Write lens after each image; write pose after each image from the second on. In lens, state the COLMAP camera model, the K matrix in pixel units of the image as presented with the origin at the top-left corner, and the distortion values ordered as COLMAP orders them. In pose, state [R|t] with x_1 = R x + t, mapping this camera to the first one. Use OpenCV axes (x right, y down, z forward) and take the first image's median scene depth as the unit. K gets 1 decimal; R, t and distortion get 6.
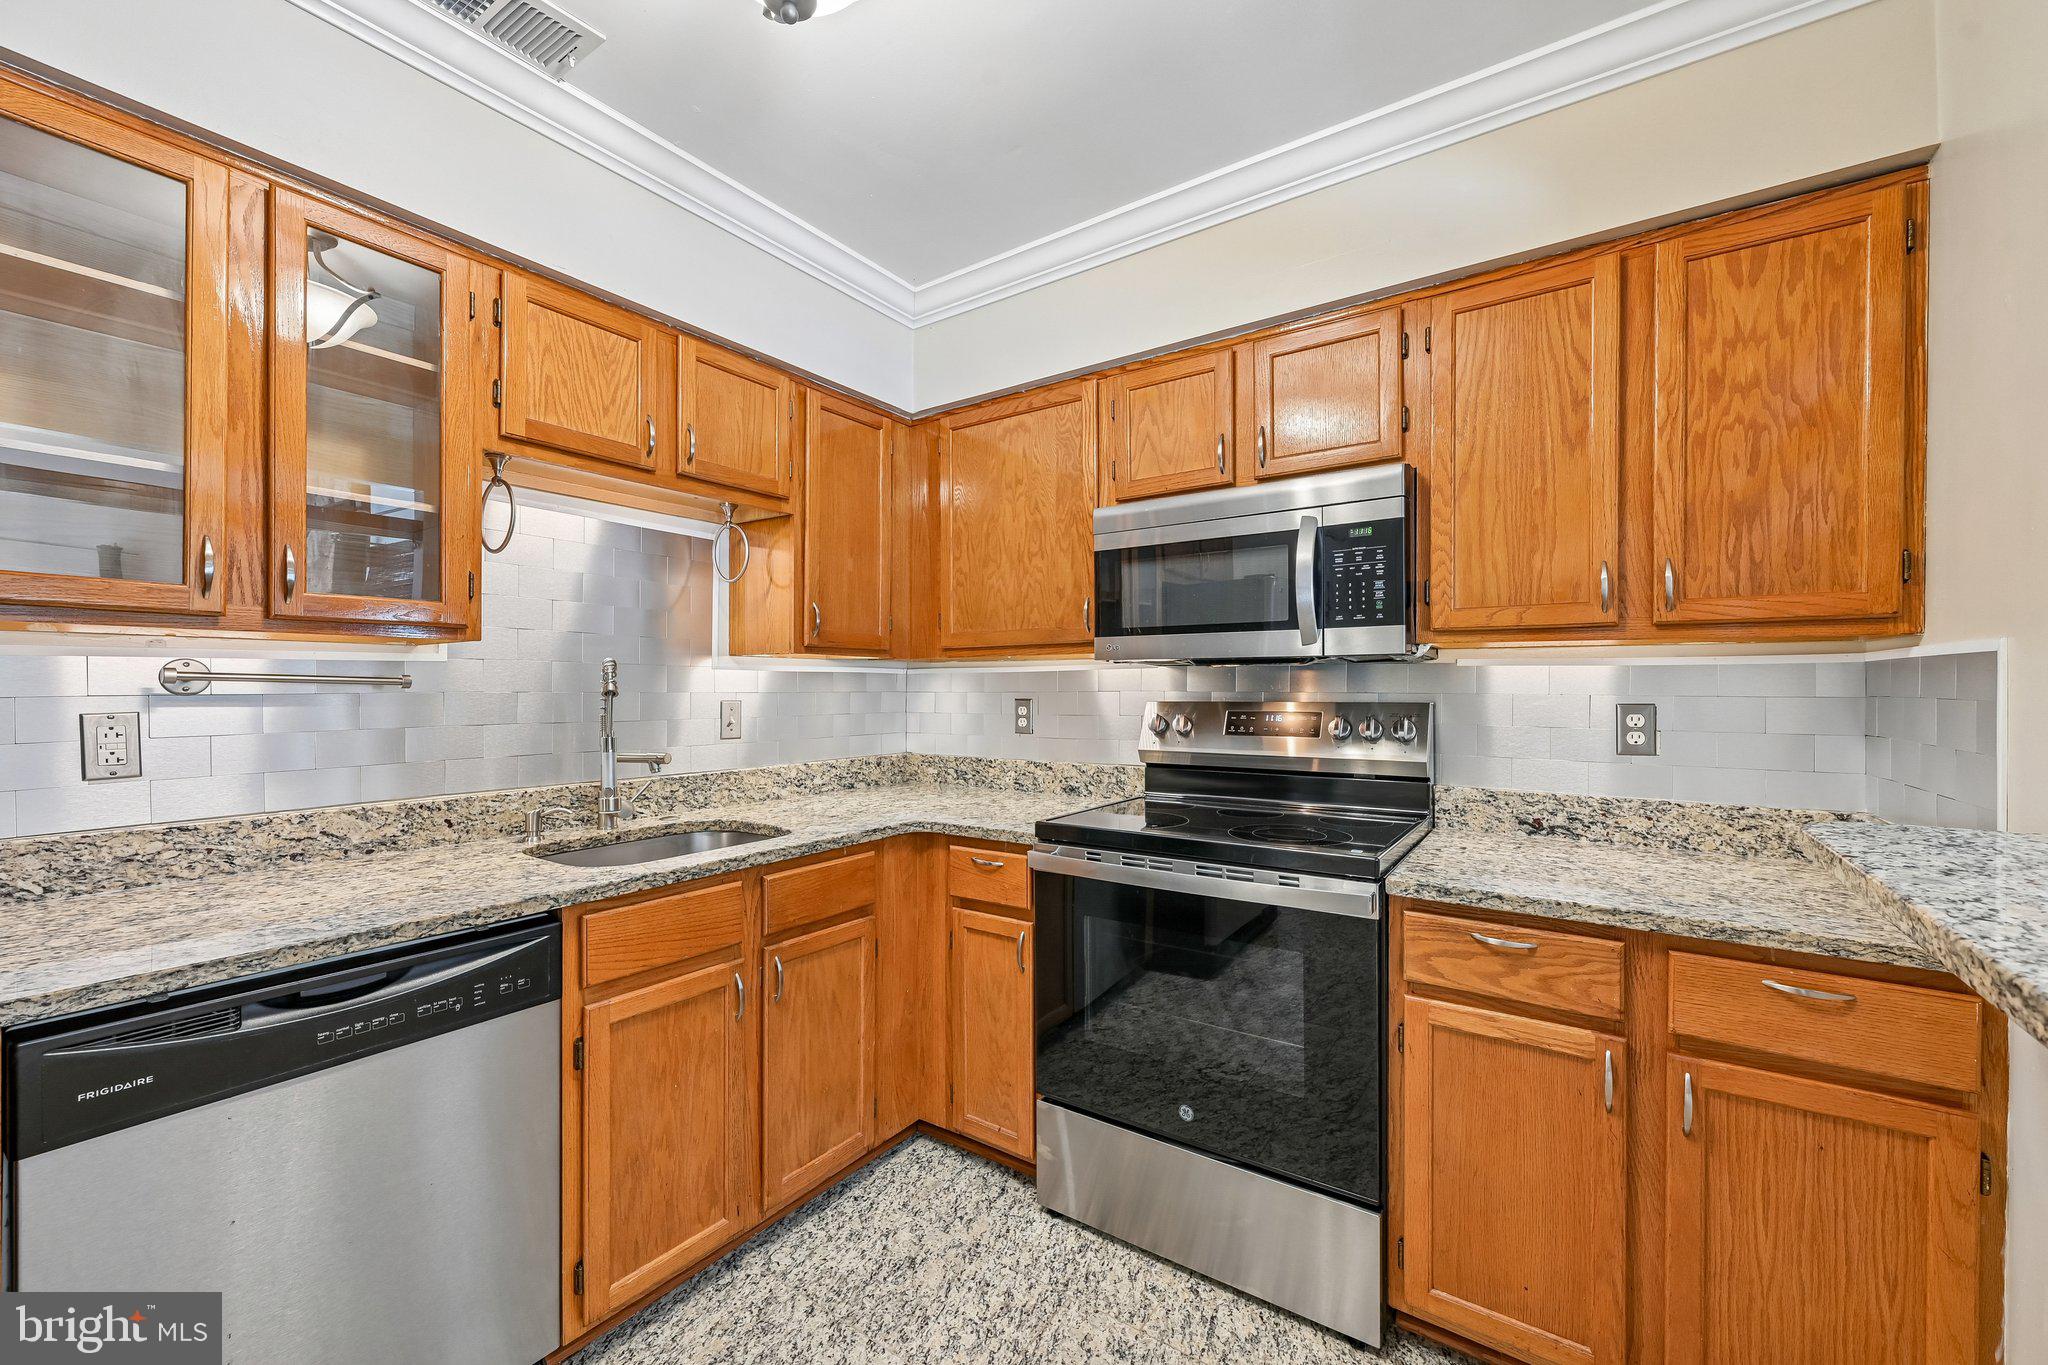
lens RADIAL K [[822.4, 0, 1024.3], [0, 822.4, 689.1], [0, 0, 1]] dist [-0.001190, 0.000788]
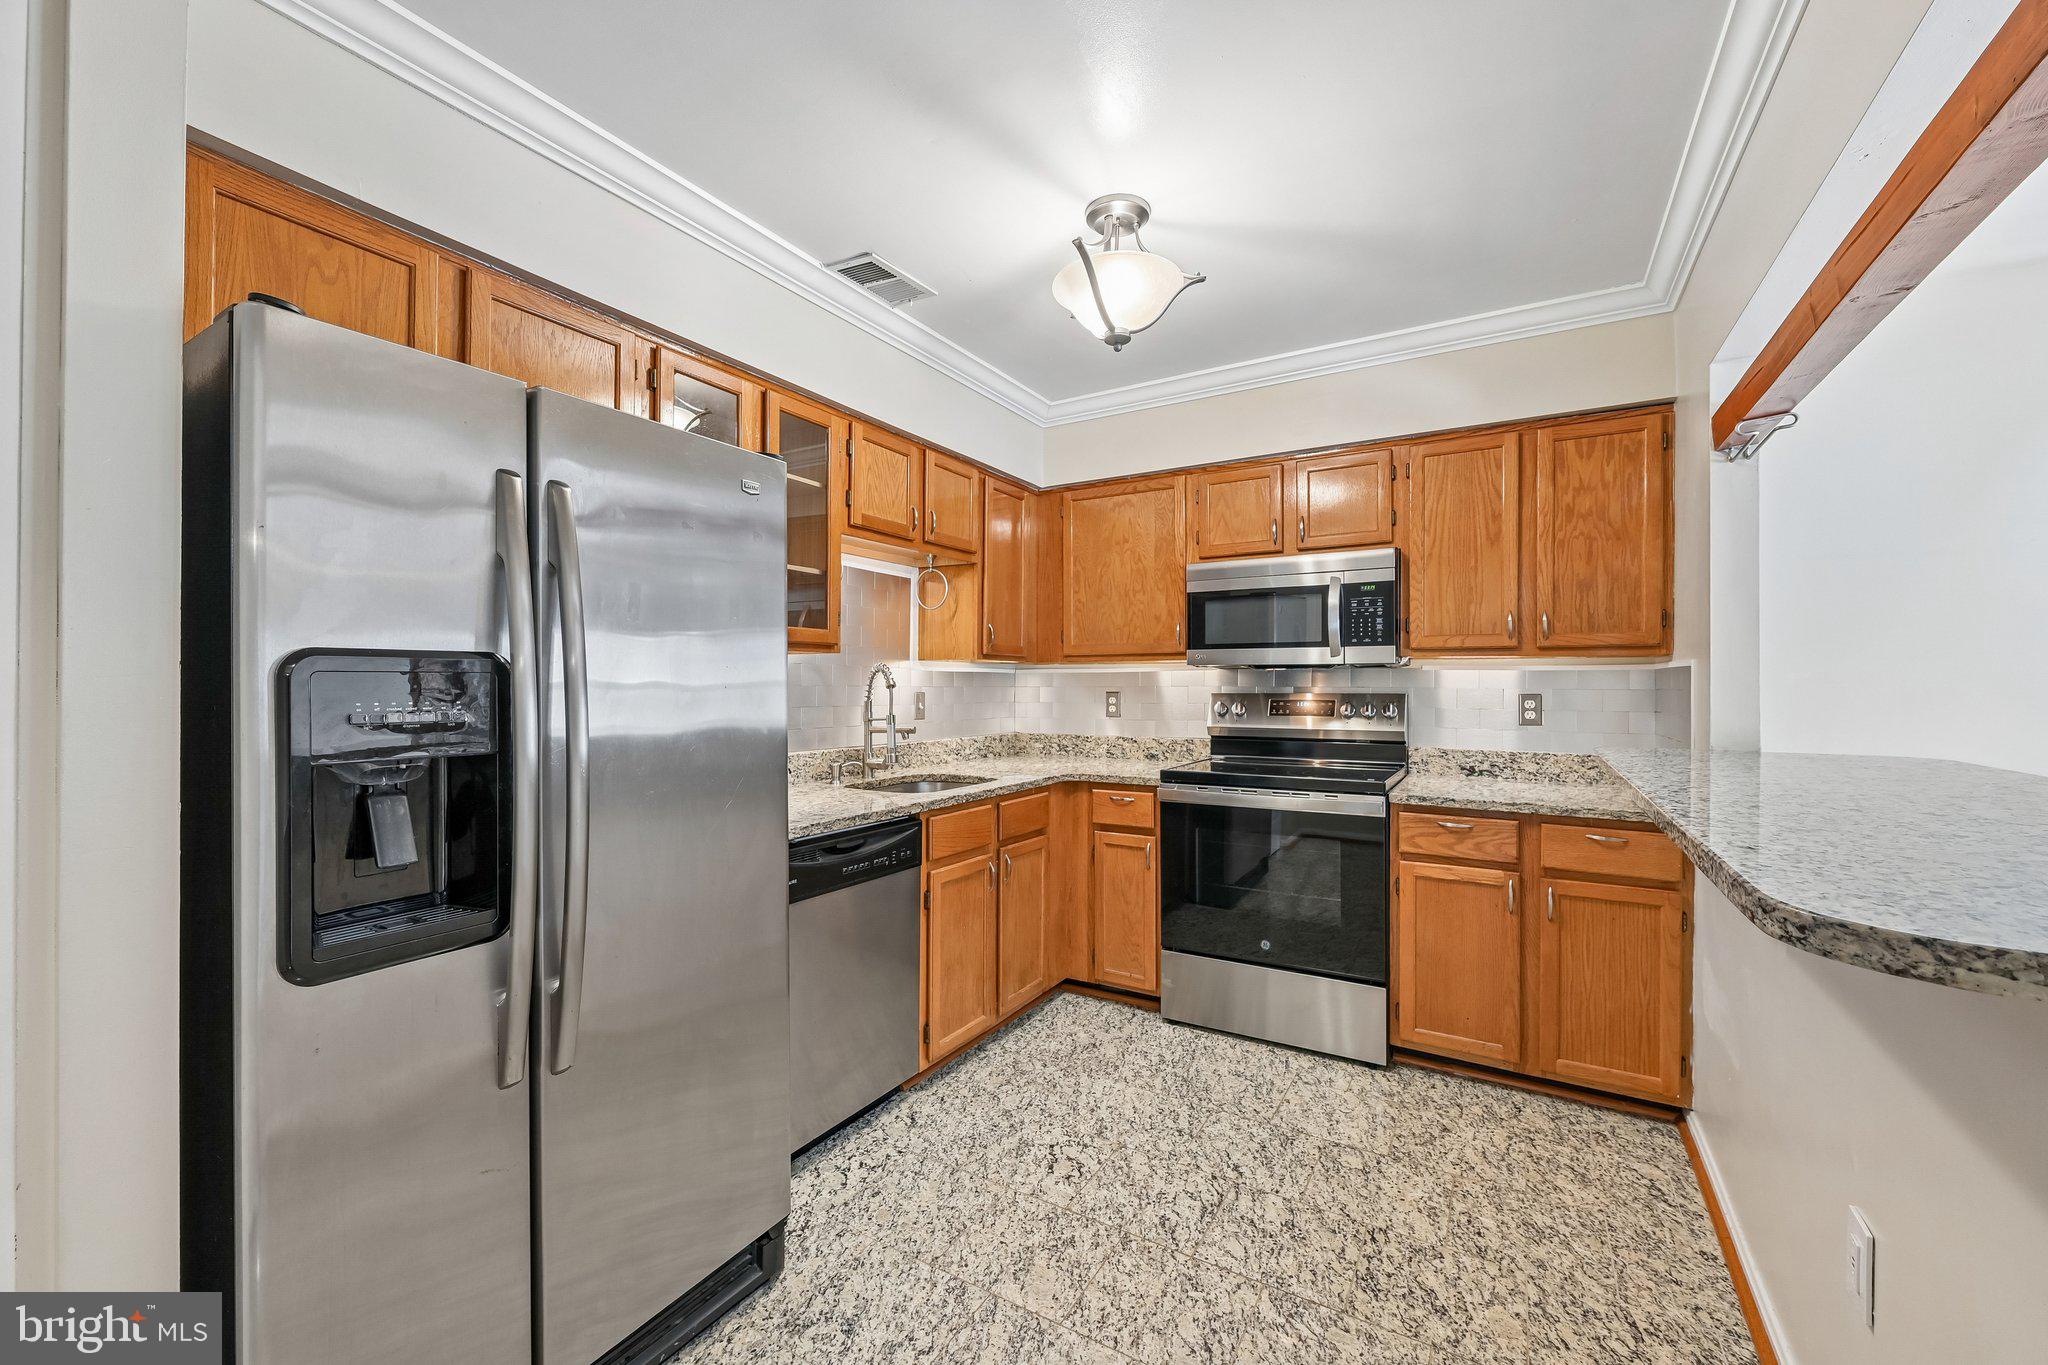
lens RADIAL K [[822.4, 0, 1029.1], [0, 822.4, 682.5], [0, 0, 1]] dist [-0.001190, 0.000788]
pose [[0.997422, 0.002721, 0.071707, -0.386710], [-0.002316, 0.999981, -0.005730, 0.006913], [-0.071721, 0.005549, 0.997409, -0.590659]]
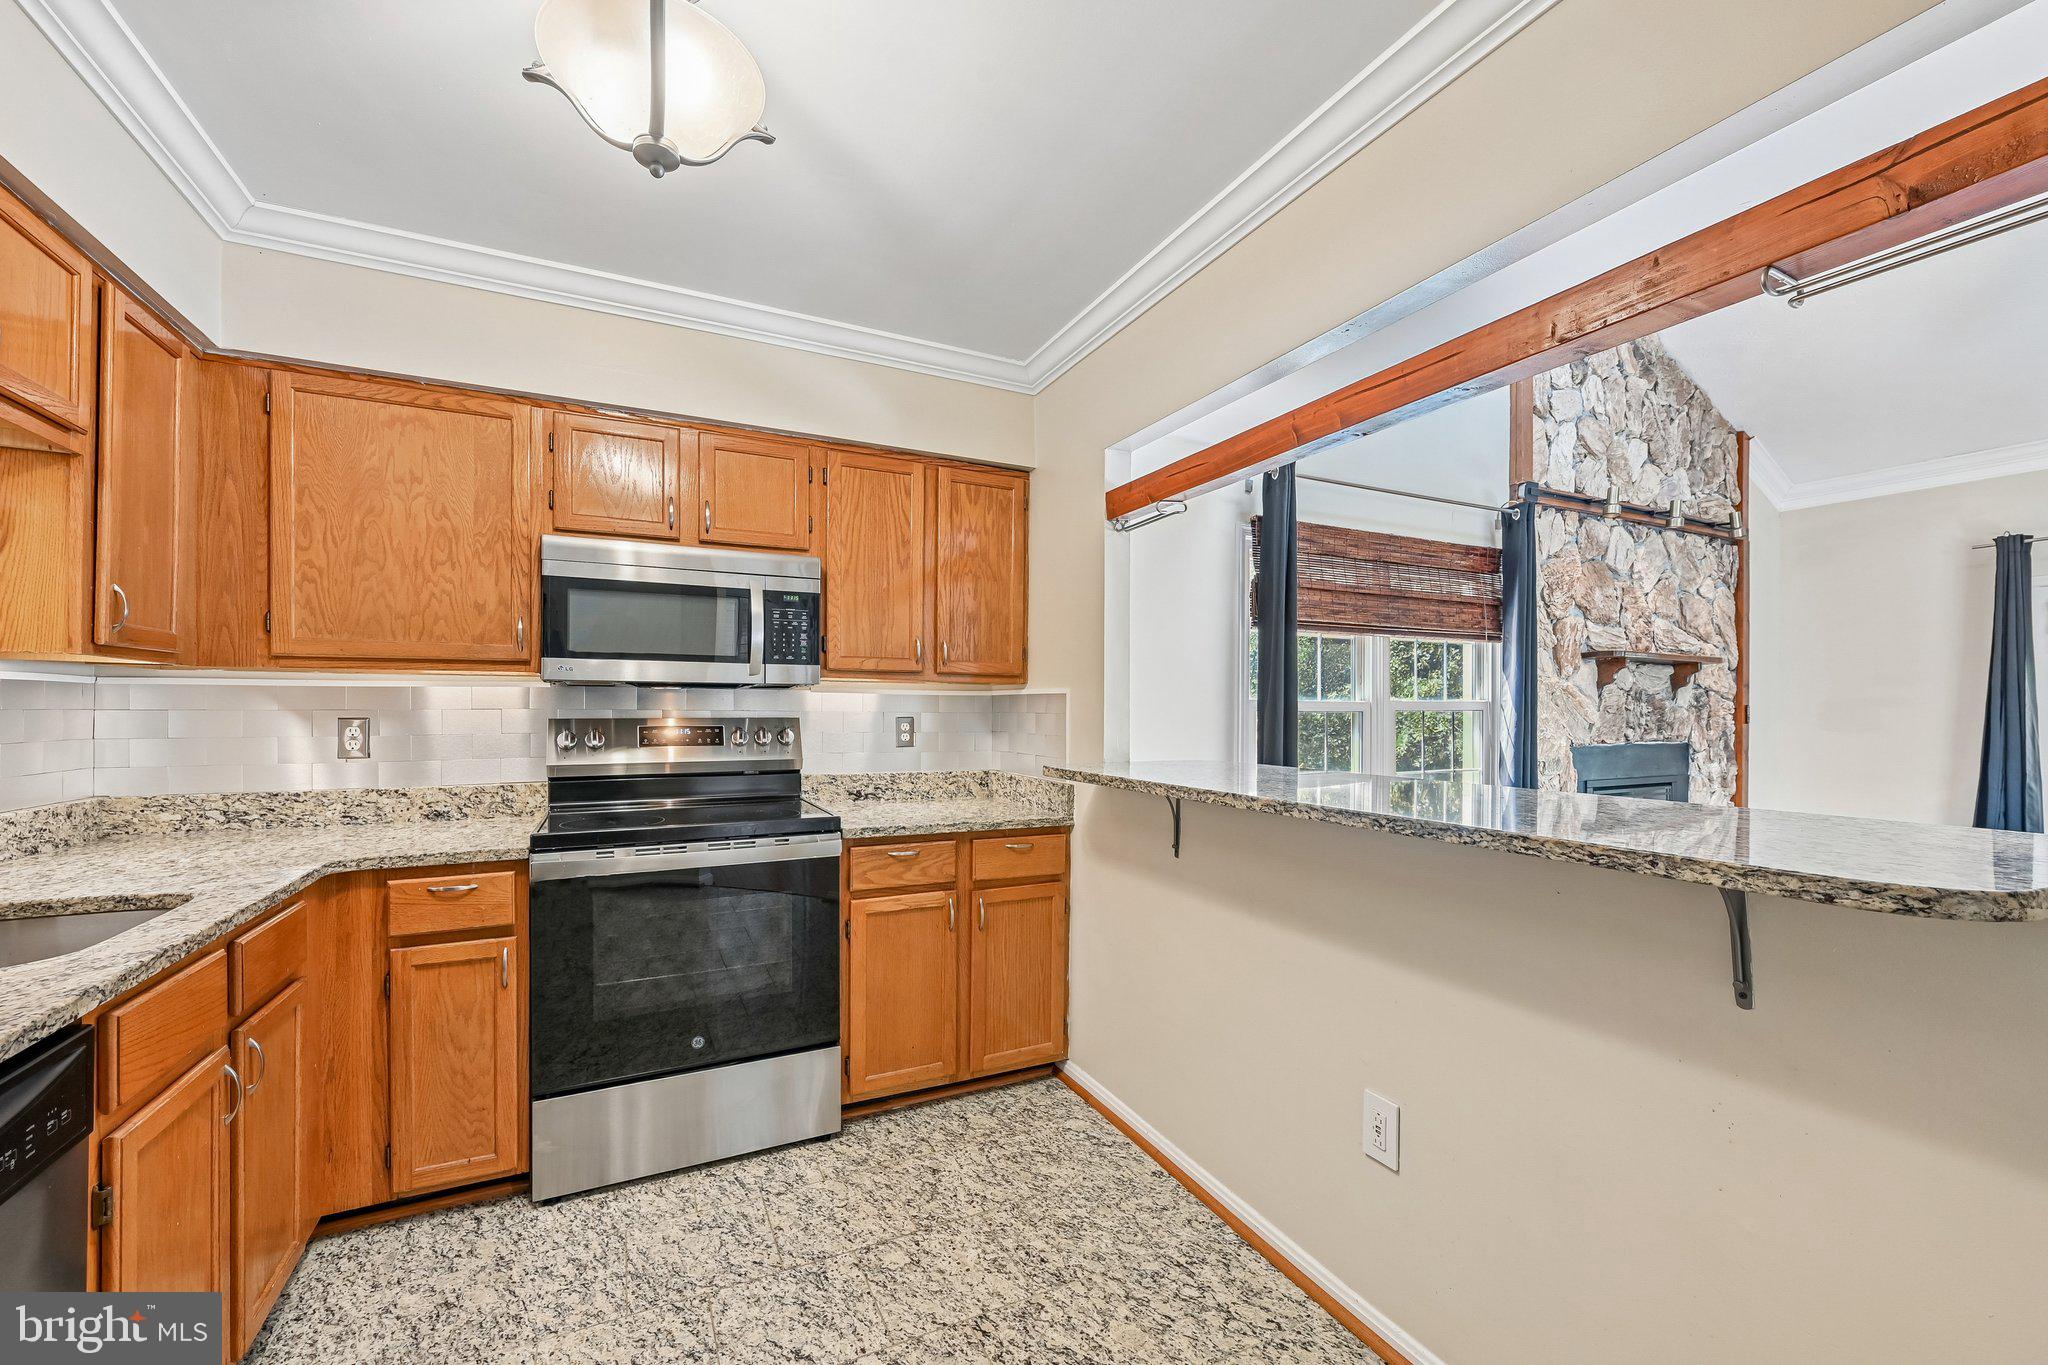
lens RADIAL K [[822.4, 0, 1032.8], [0, 822.4, 708.9], [0, 0, 1]] dist [-0.001190, 0.000788]
pose [[0.477590, 0.003197, 0.878577, -0.670399], [-0.002515, 0.999994, -0.002272, 0.003855], [-0.878579, -0.001125, 0.477595, -0.056756]]
